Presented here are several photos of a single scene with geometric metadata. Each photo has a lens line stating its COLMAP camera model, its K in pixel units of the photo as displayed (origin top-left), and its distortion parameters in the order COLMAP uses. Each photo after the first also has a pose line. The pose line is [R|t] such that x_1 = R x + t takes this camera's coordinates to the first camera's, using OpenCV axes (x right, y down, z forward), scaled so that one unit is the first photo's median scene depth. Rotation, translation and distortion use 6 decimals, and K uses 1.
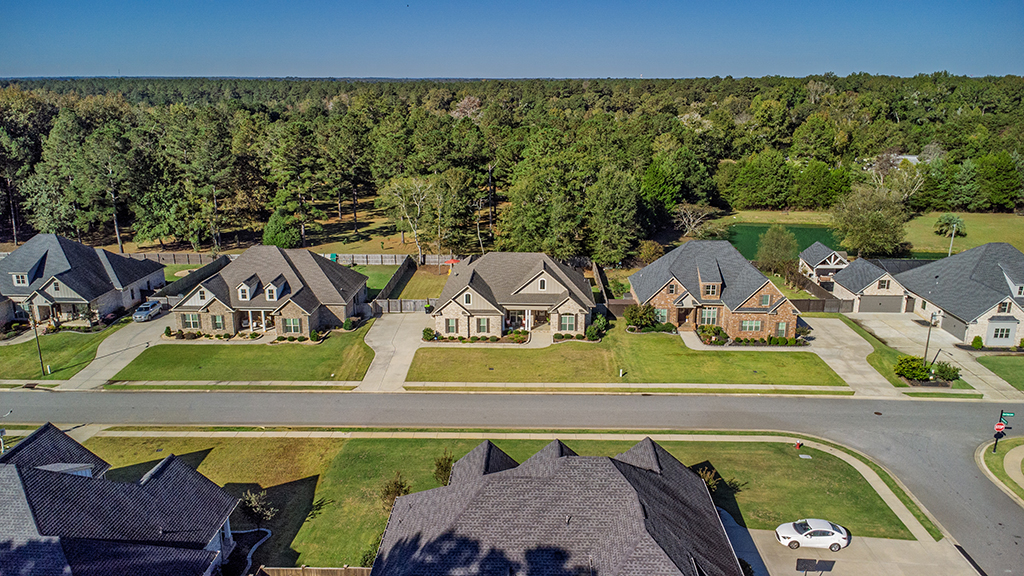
lens RADIAL K [[674.6, 0, 481.3], [0, 674.6, 289.9], [0, 0, 1]] dist [0.002091, 0.000206]
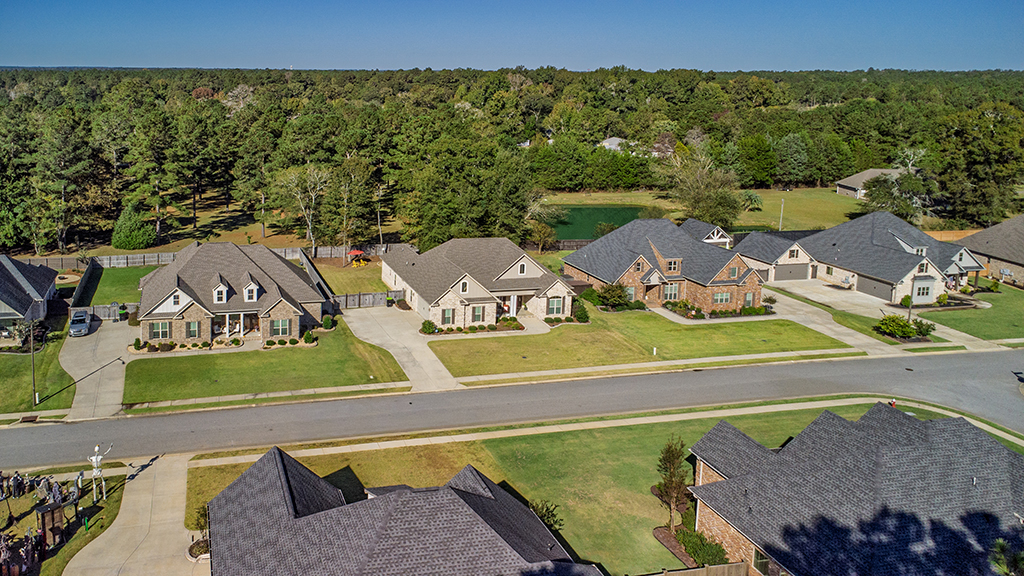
lens RADIAL K [[706.7, 0, 323.4], [0, 706.7, 204.3], [0, 0, 1]] dist [0.000702, 0.002006]
pose [[0.978486, -0.031532, 0.203887, -0.405644], [0.054730, 0.992516, -0.109159, -0.004829], [-0.198919, 0.117970, 0.972890, 0.042442]]
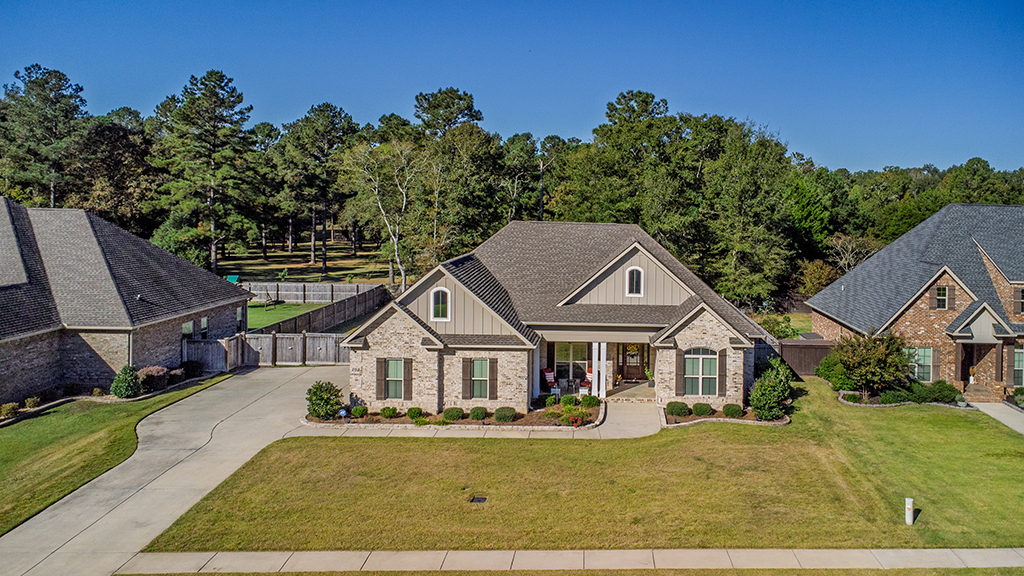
lens RADIAL K [[772.2, 0, 608.9], [0, 772.2, 209.8], [0, 0, 1]] dist [0.014189, 0.002708]
pose [[0.996969, 0.021647, 0.074723, 0.039439], [-0.002299, 0.968286, -0.249833, 0.067523], [-0.077761, 0.248904, 0.965402, 0.544226]]
